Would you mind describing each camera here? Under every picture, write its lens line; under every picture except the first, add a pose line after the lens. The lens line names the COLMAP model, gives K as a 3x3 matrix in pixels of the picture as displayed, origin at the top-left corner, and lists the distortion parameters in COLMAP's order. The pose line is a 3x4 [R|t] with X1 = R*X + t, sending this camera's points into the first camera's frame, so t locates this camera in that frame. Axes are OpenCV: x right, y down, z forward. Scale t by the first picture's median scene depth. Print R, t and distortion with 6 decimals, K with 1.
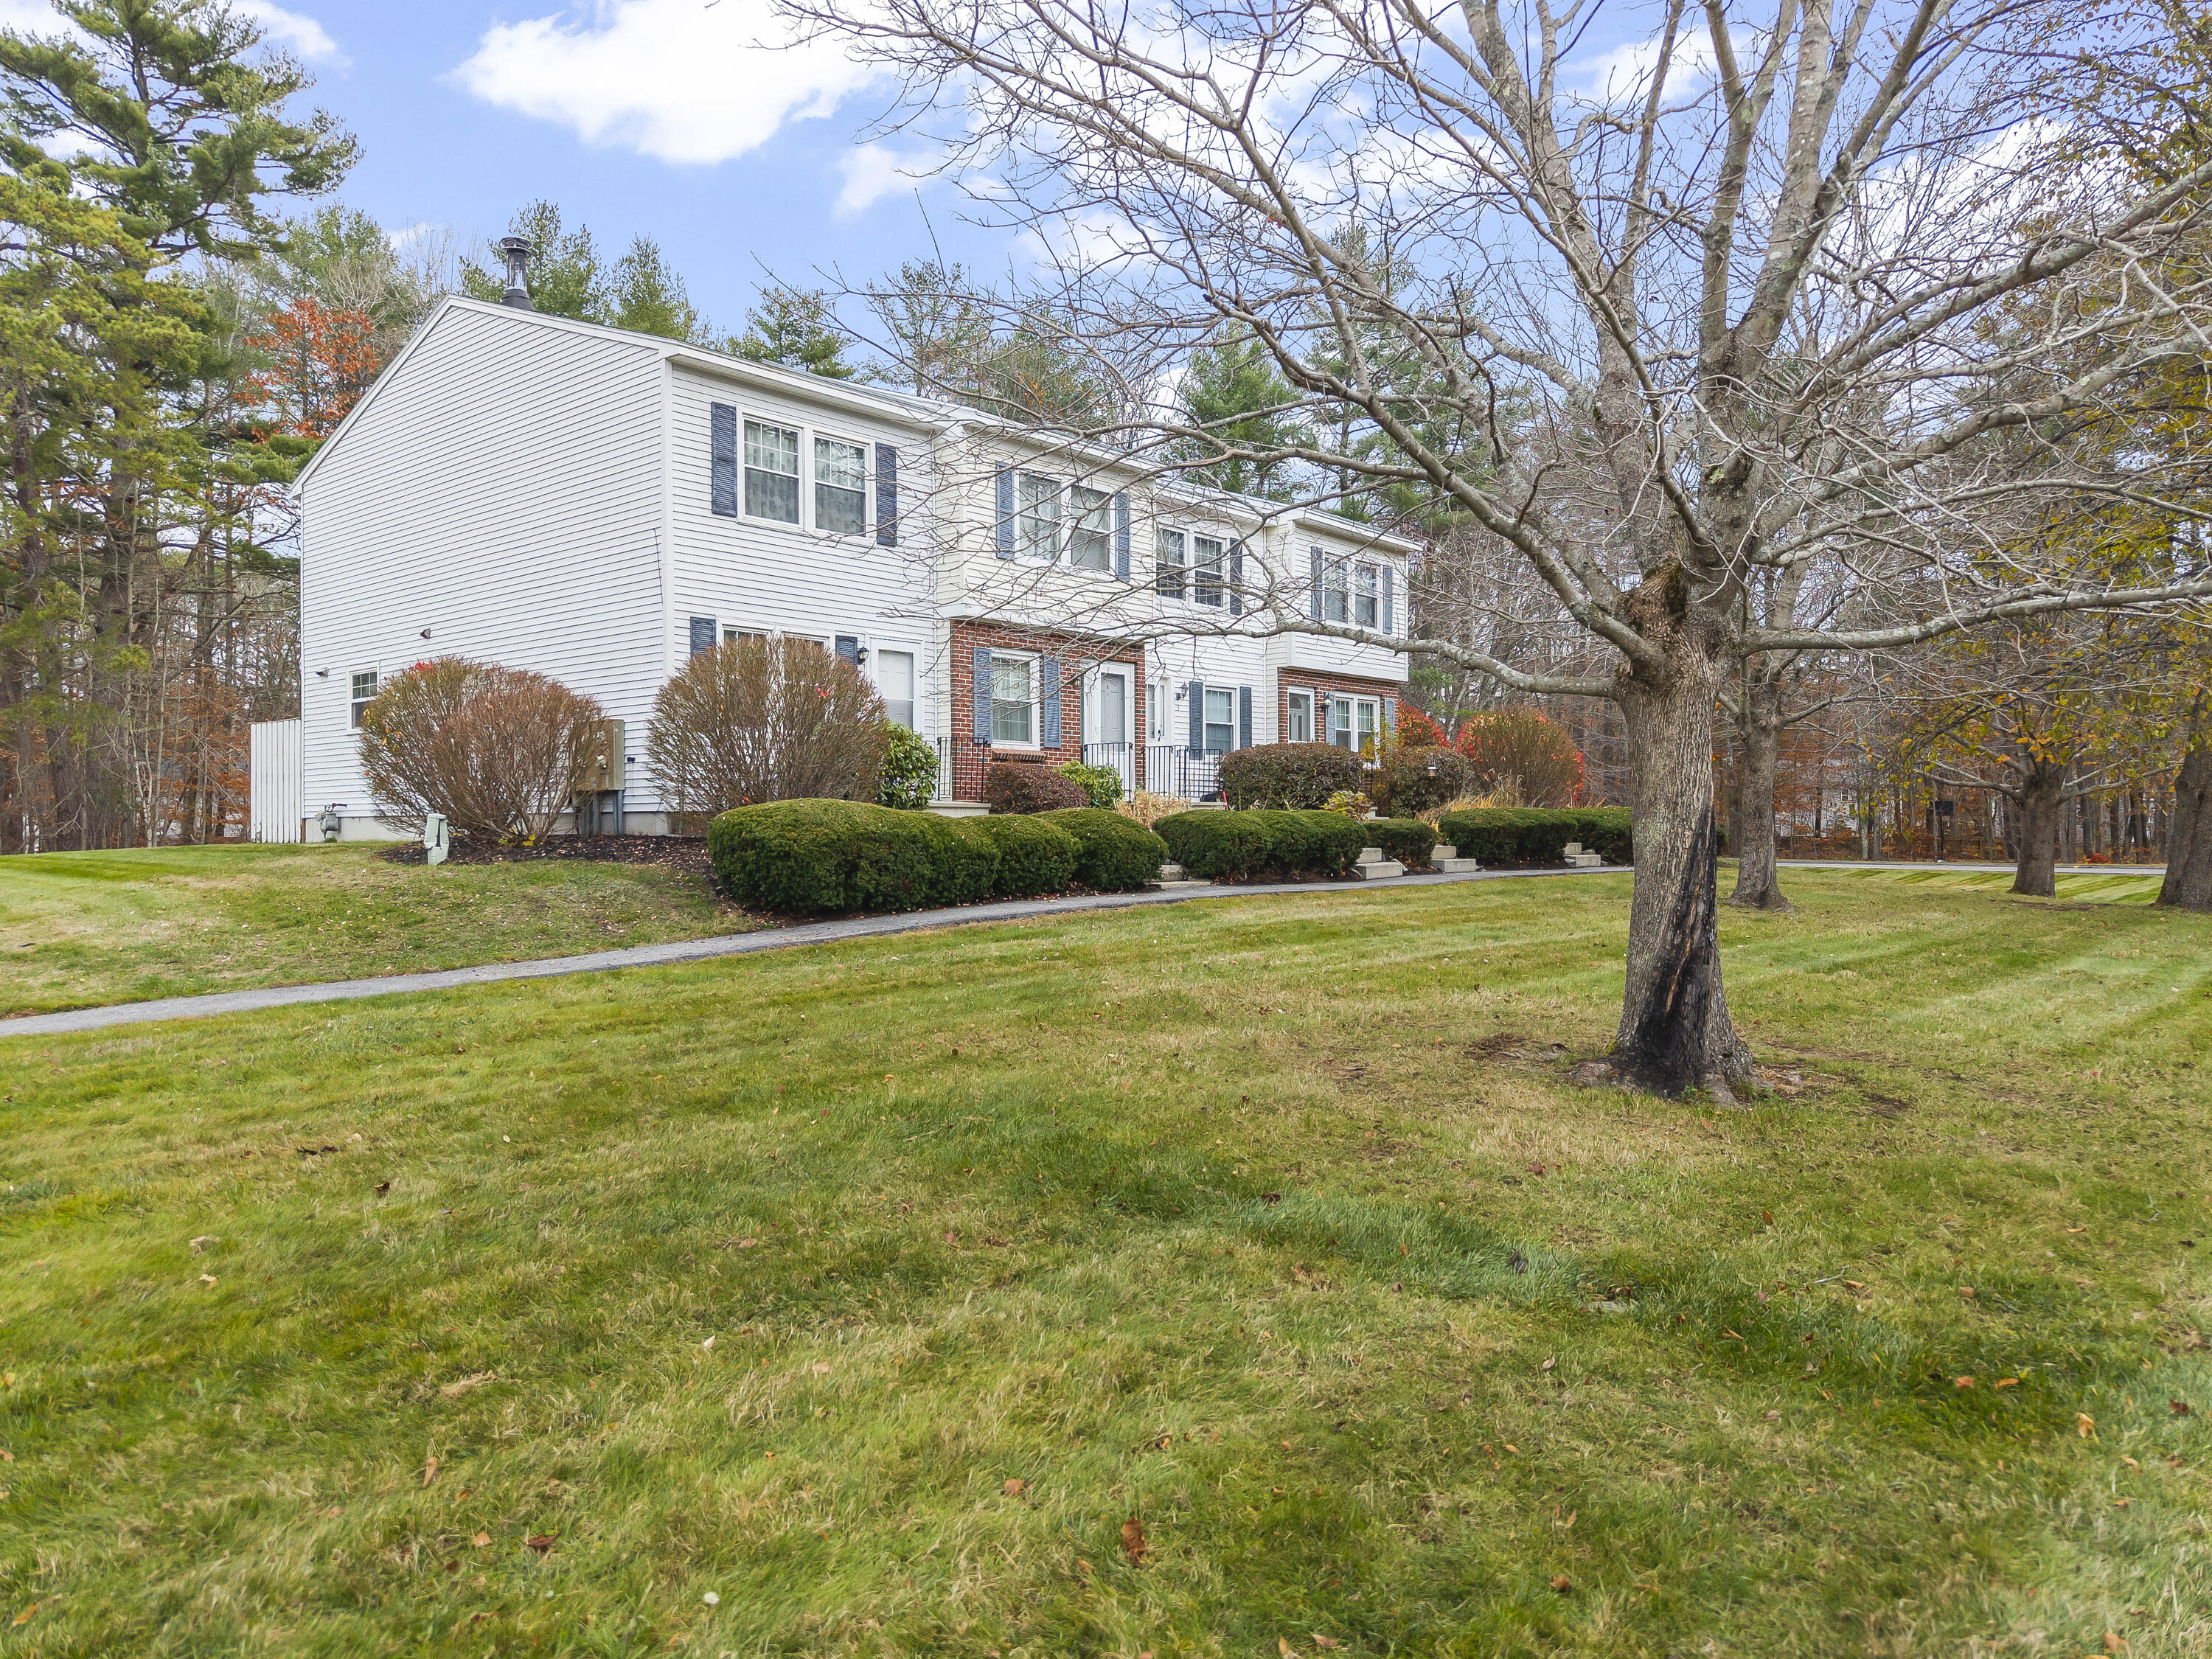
lens RADIAL K [[1493.8, 0, 1106.0], [0, 1493.8, 829.5], [0, 0, 1]] dist [0.005579, -0.001710]
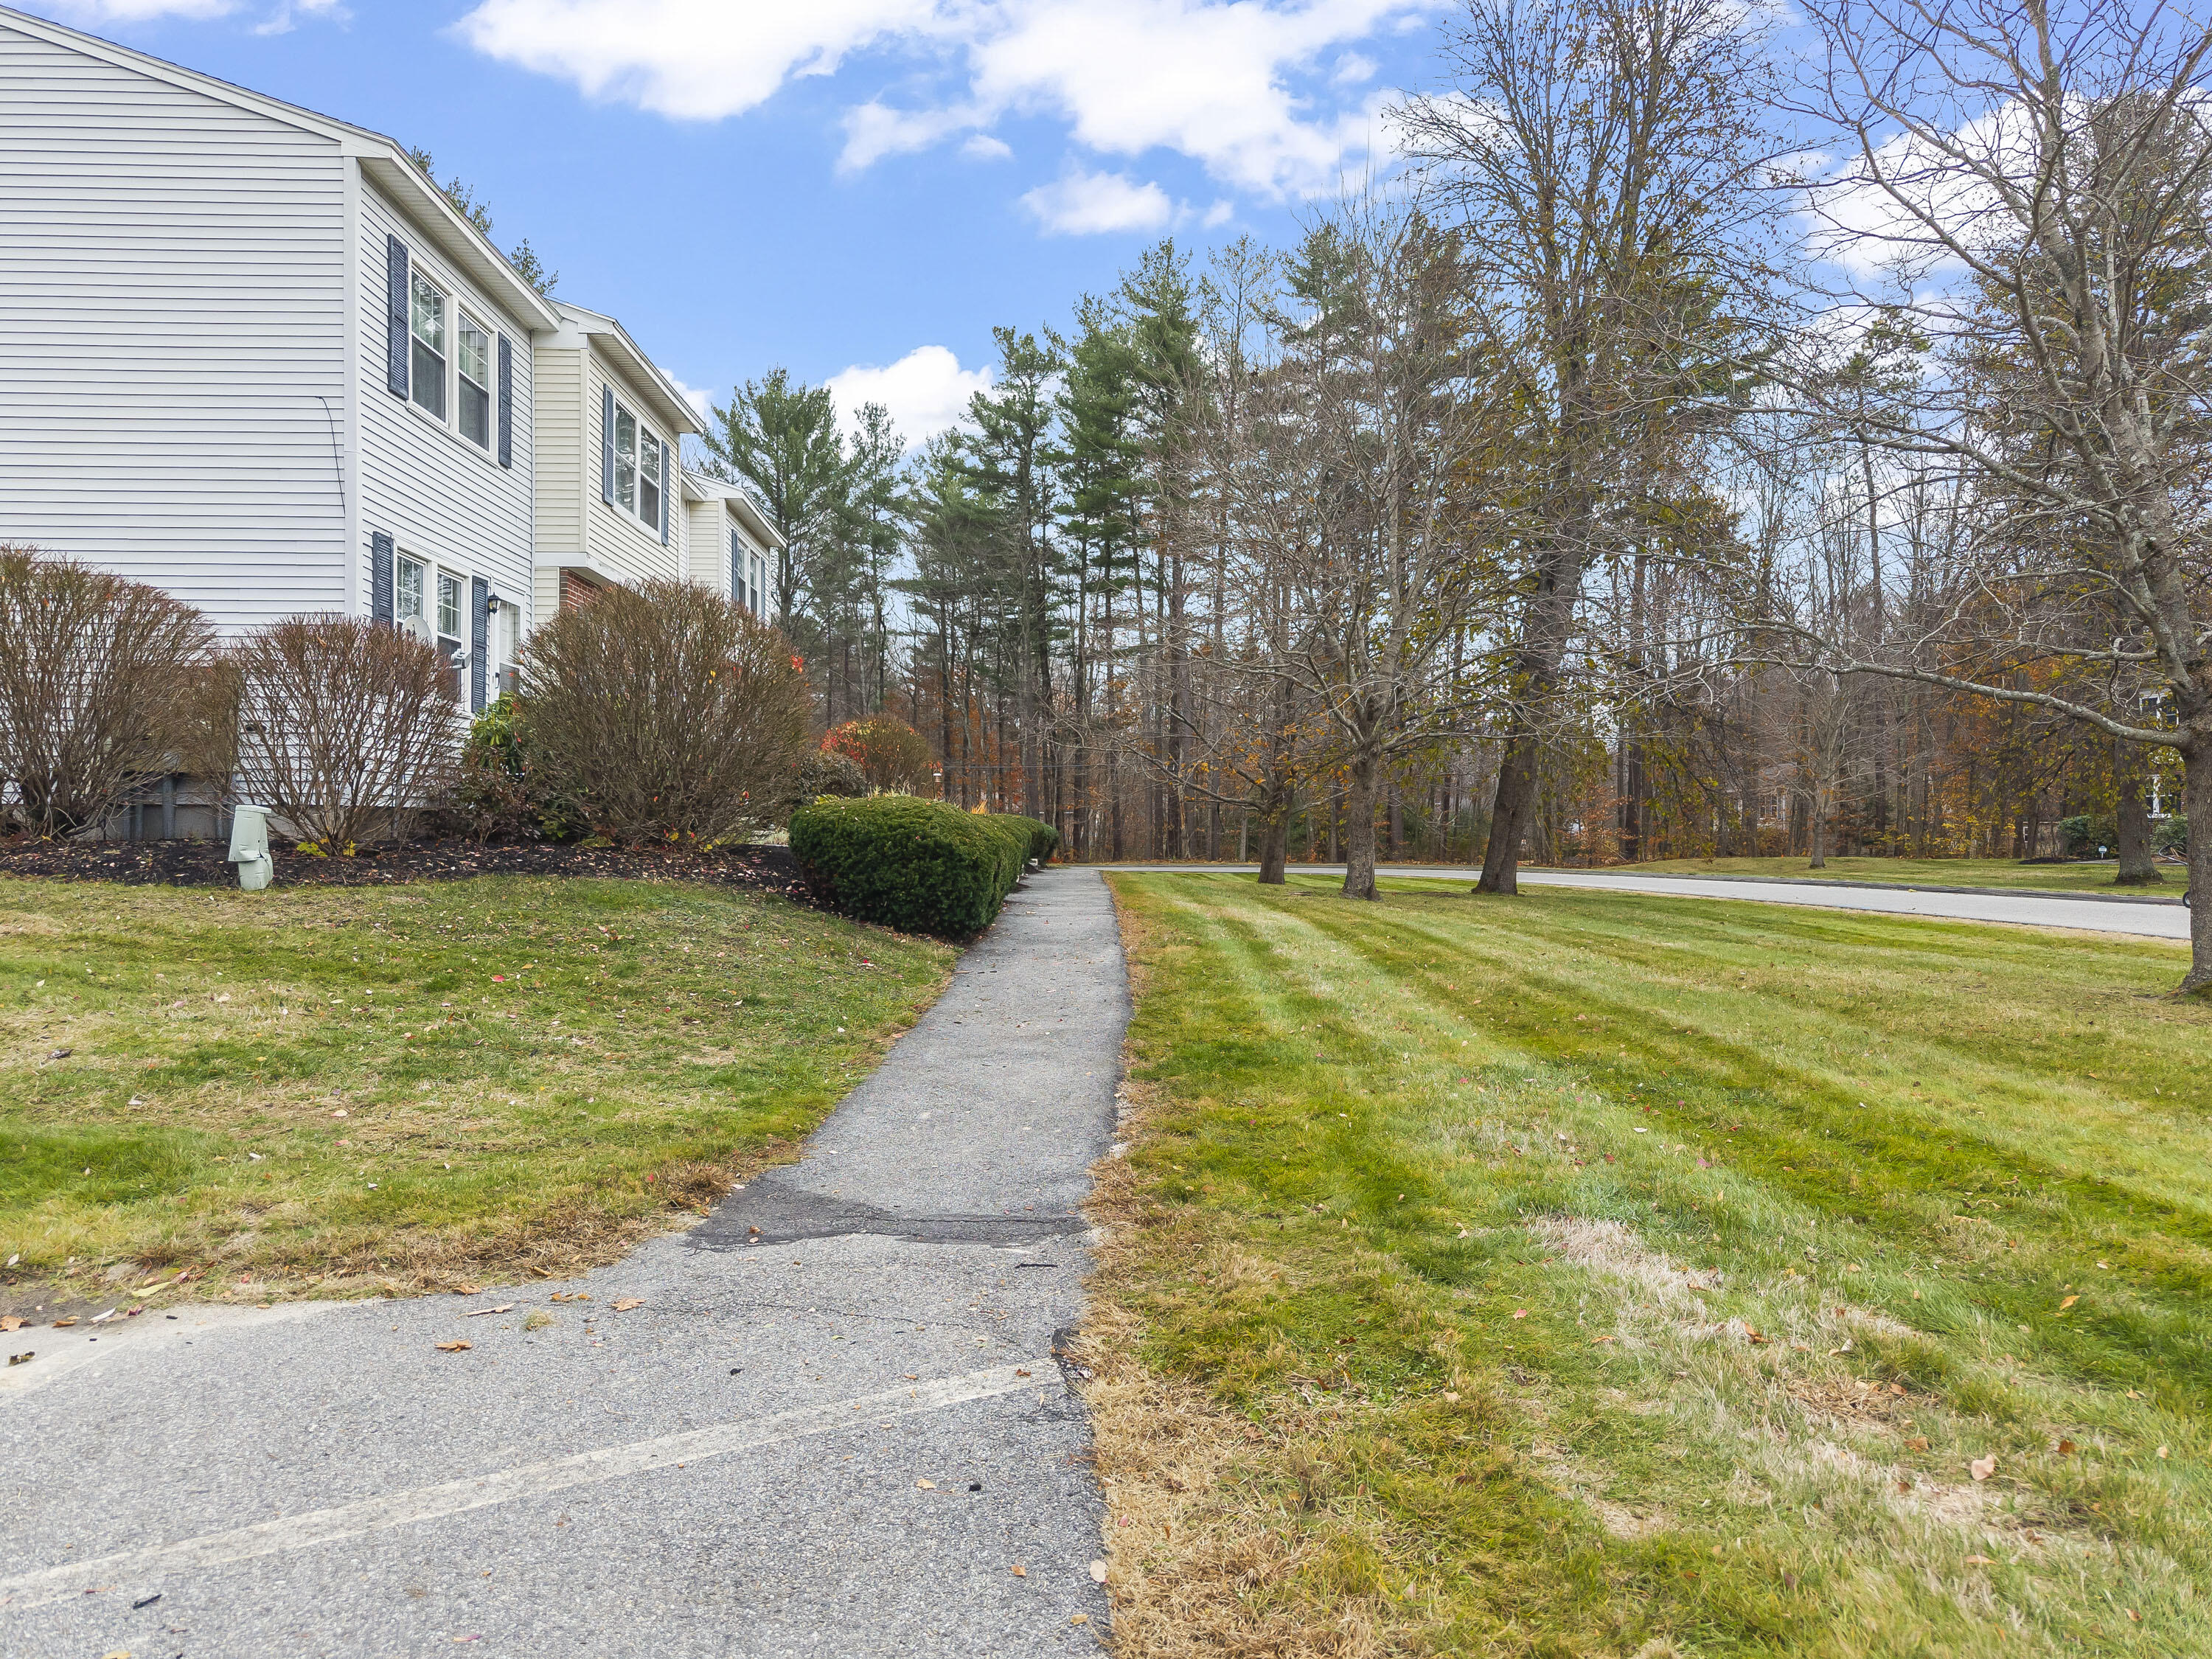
lens RADIAL K [[1495.0, 0, 1106.0], [0, 1495.0, 829.5], [0, 0, 1]] dist [0.042437, -0.004913]
pose [[0.722971, 0.006654, 0.690846, -0.467791], [-0.007028, 0.999973, -0.002276, -0.000996], [-0.690842, -0.003210, 0.722998, 0.212879]]
